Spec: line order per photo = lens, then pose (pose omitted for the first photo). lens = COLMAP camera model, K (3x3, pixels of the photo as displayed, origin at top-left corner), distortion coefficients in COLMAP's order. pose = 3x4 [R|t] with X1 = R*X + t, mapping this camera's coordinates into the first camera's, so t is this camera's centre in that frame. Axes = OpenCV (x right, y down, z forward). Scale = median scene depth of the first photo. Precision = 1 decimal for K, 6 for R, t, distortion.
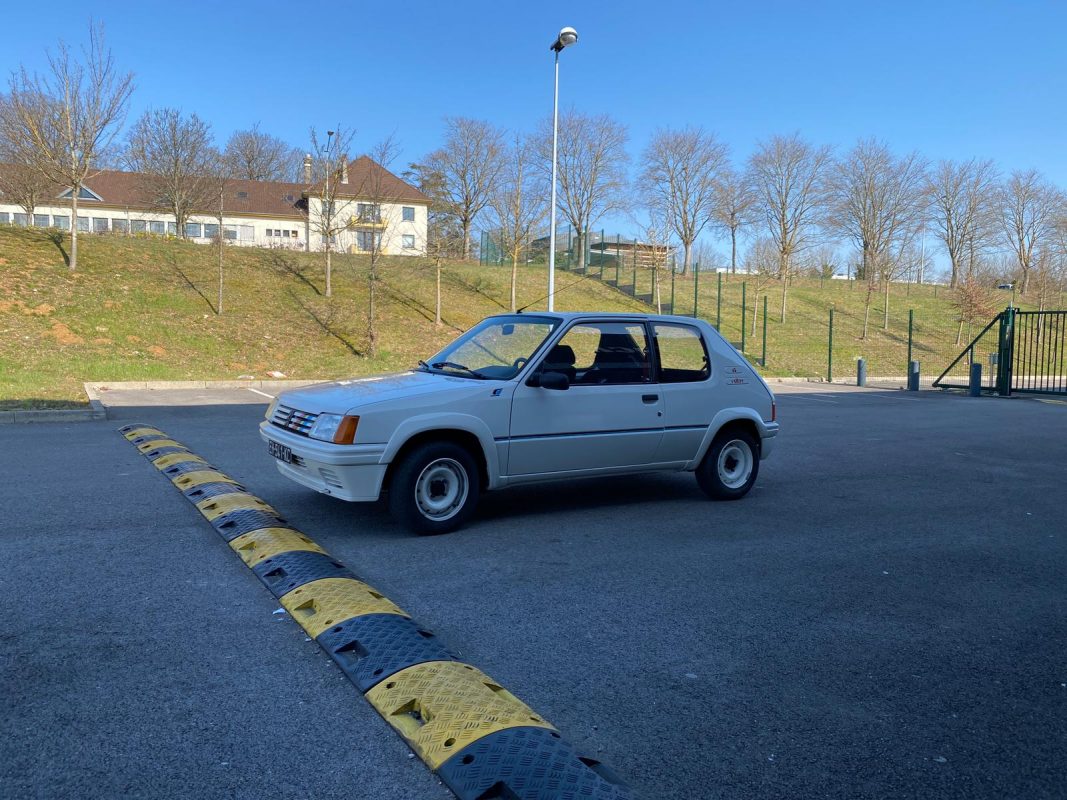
lens RADIAL K [[812.1, 0, 532.2], [0, 812.1, 394.4], [0, 0, 1]] dist [0.036324, -0.040705]
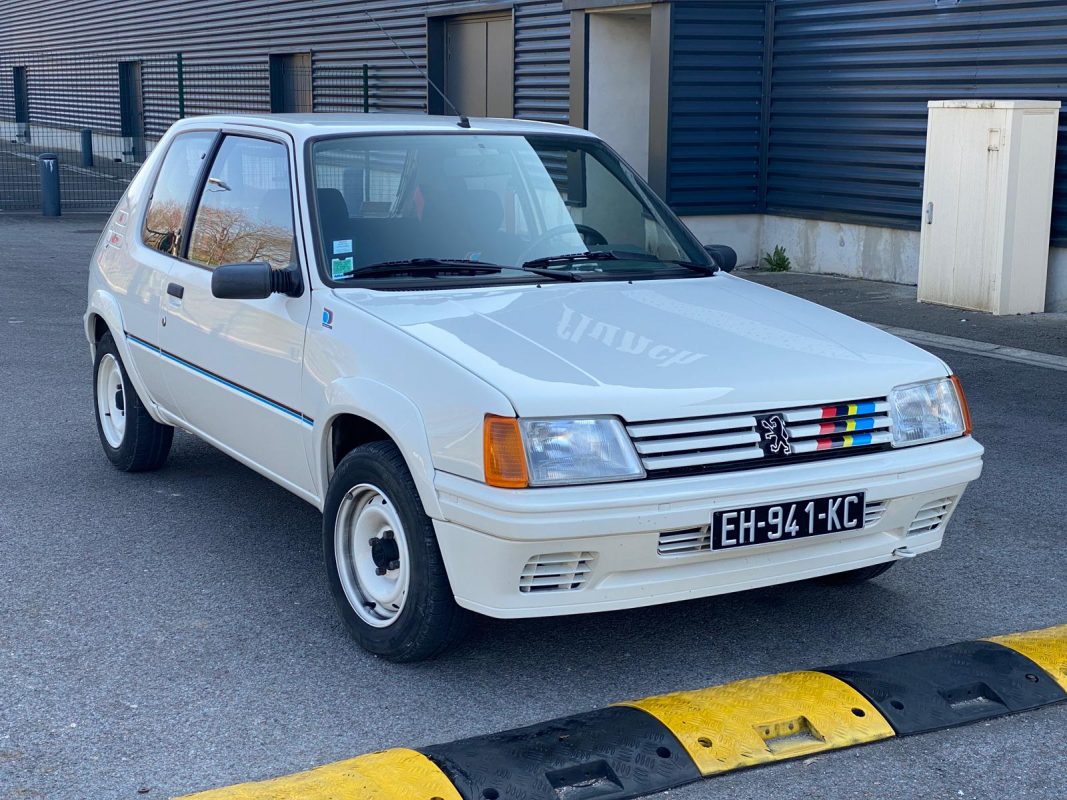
lens RADIAL K [[1590.0, 0, 533.0], [0, 1590.0, 400.9], [0, 0, 1]] dist [0.086083, 0.000000]
pose [[0.058706, -0.207471, 0.976478, -0.849359], [0.058000, 0.977222, 0.204142, -0.121465], [-0.996589, 0.044651, 0.069402, 0.856325]]
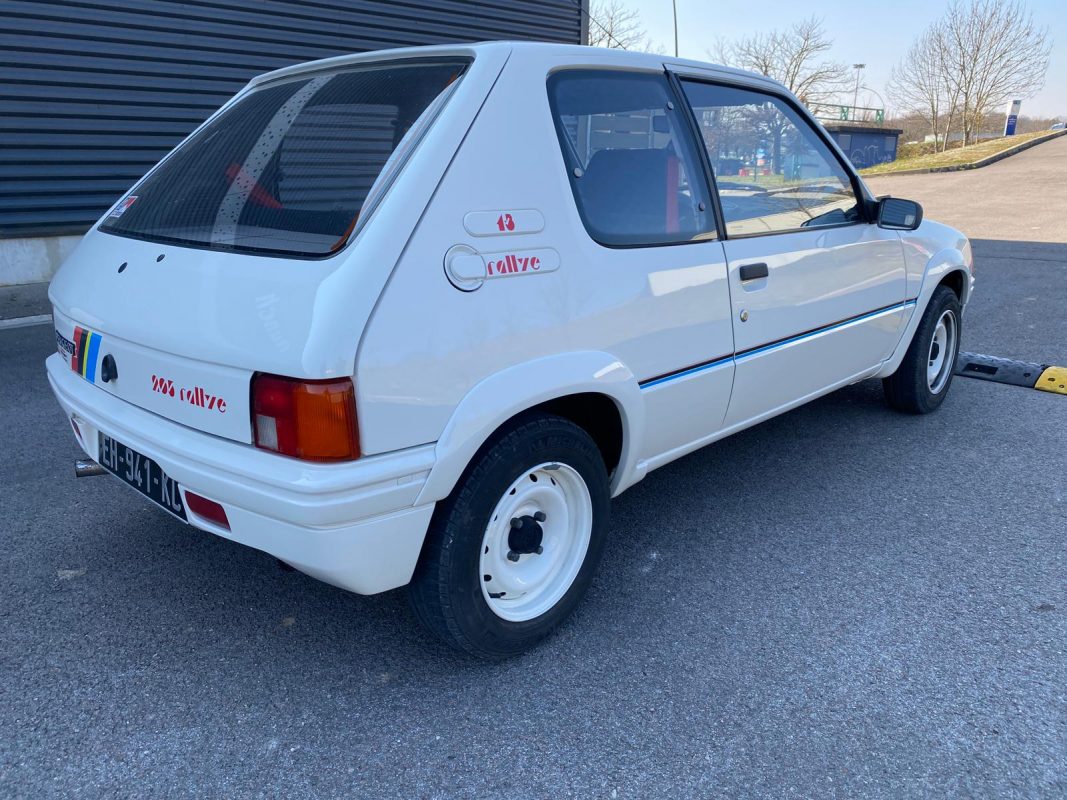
lens RADIAL K [[814.7, 0, 537.9], [0, 814.7, 398.7], [0, 0, 1]] dist [0.002327, 0.001157]
pose [[-0.974495, 0.042682, -0.220312, 0.185143], [-0.035606, 0.939901, 0.339584, -0.082181], [0.221566, 0.338768, -0.914410, 1.447385]]
